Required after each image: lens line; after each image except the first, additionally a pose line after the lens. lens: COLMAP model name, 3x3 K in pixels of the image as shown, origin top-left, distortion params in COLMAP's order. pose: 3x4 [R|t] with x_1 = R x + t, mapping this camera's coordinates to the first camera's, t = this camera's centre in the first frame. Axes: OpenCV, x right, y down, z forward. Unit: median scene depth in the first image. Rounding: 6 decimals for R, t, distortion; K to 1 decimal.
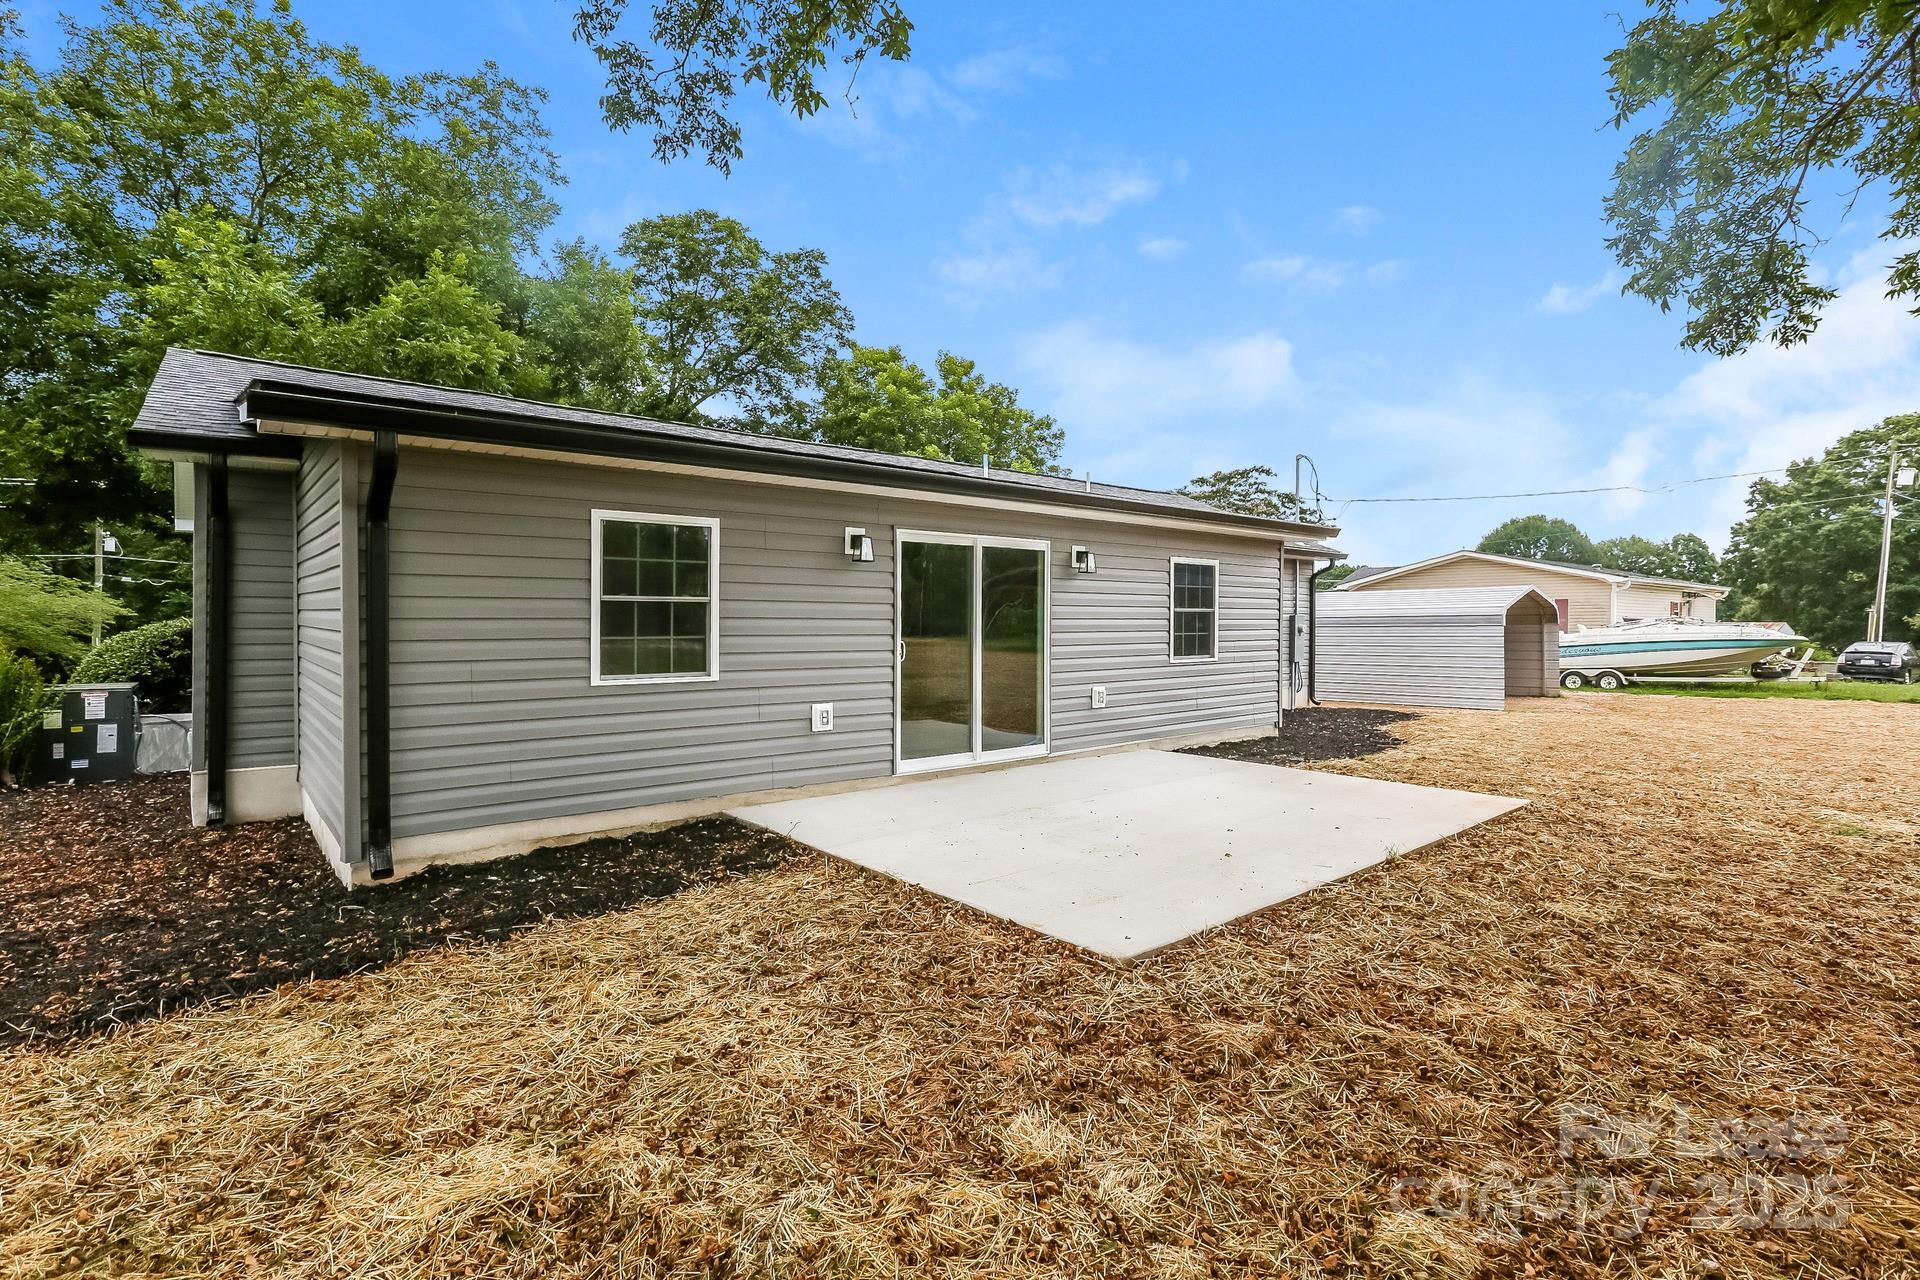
lens RADIAL K [[895.3, 0, 970.3], [0, 895.3, 636.1], [0, 0, 1]] dist [-0.012731, 0.000835]
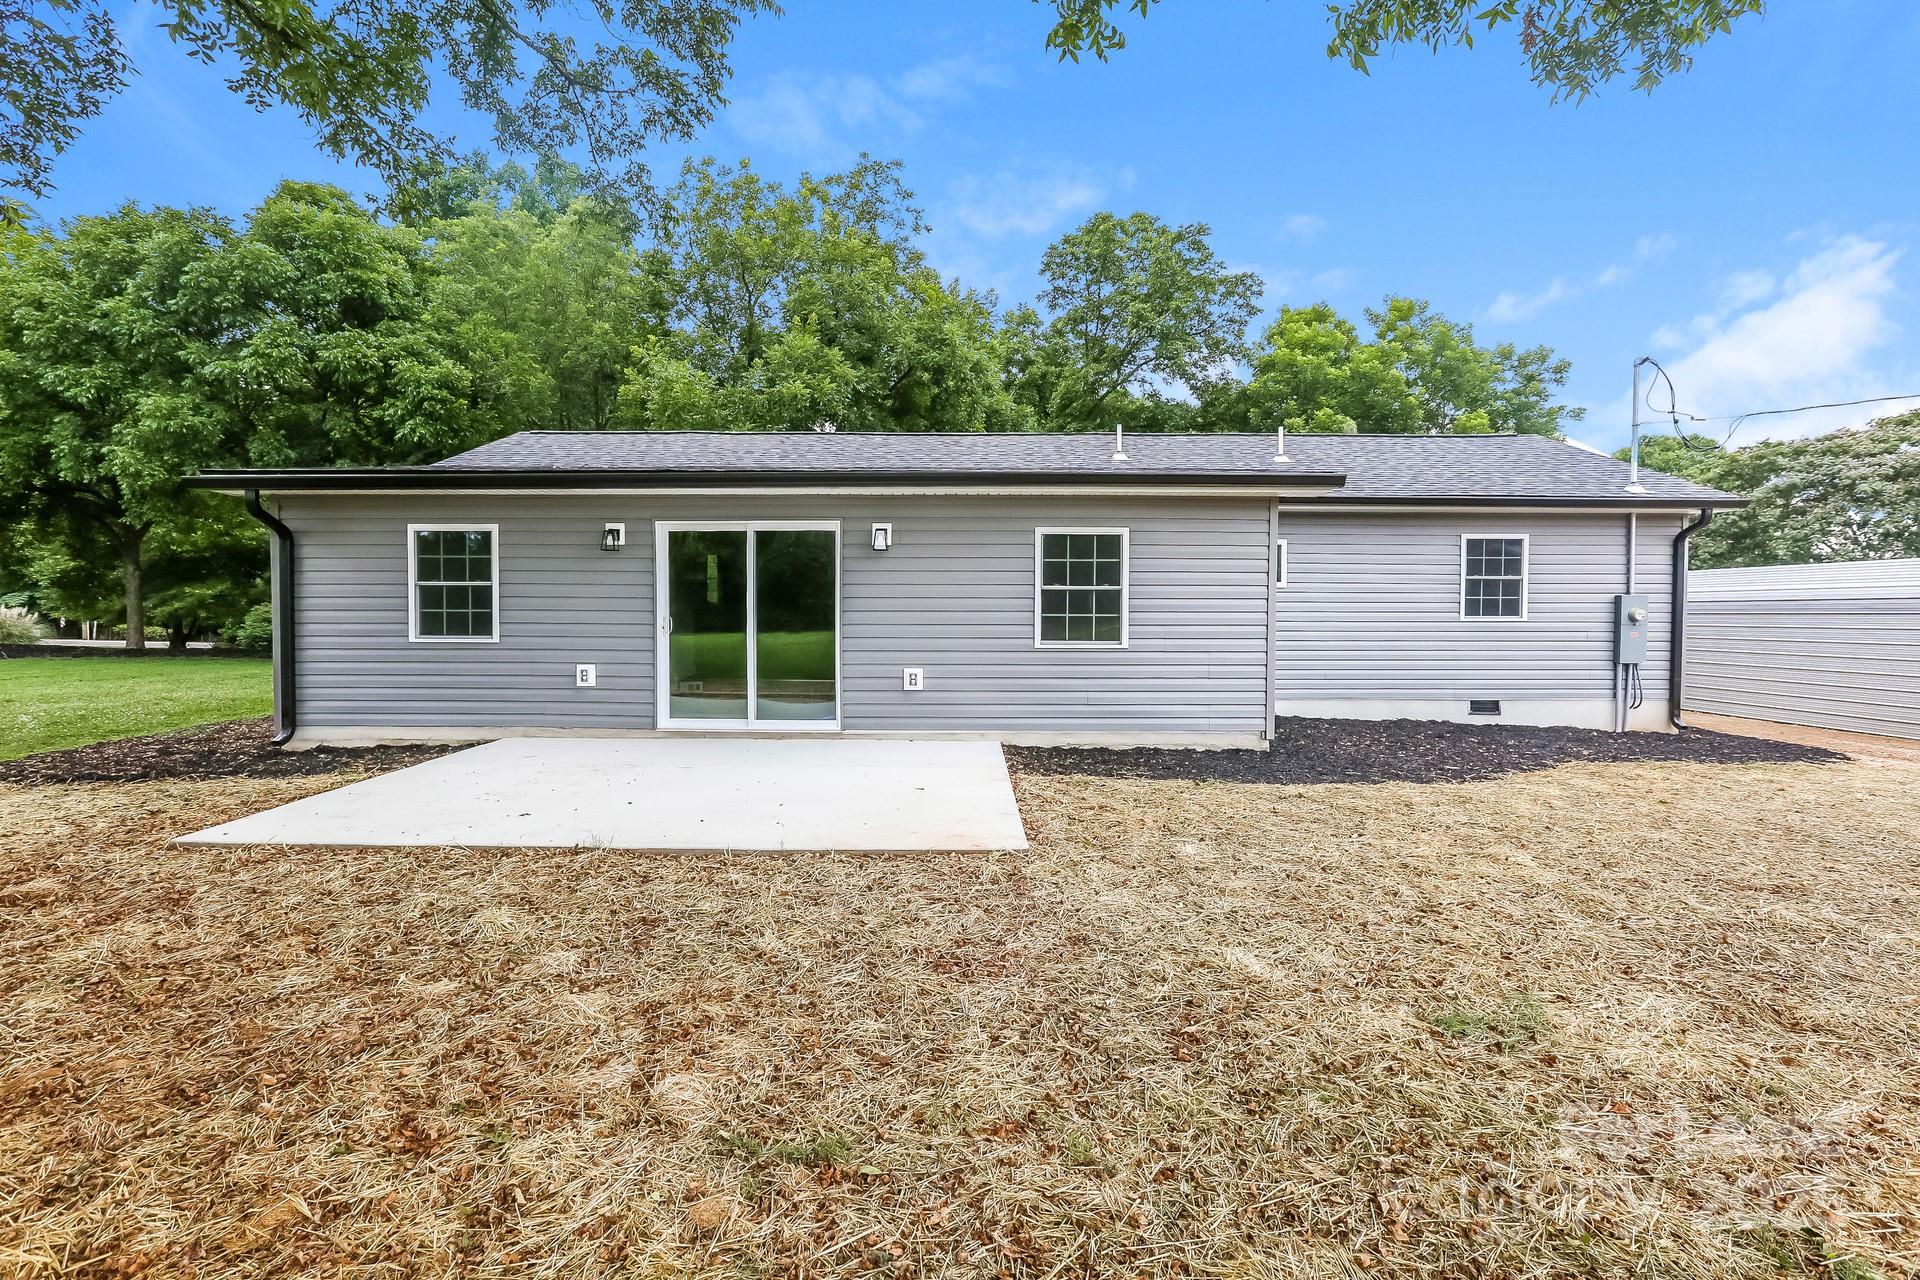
lens RADIAL K [[895.3, 0, 967.4], [0, 895.3, 631.3], [0, 0, 1]] dist [-0.012731, 0.000835]
pose [[0.757667, 0.017798, -0.652399, 0.917360], [-0.013263, 0.999842, 0.011873, 0.005286], [0.652507, -0.000343, 0.757783, 0.343383]]
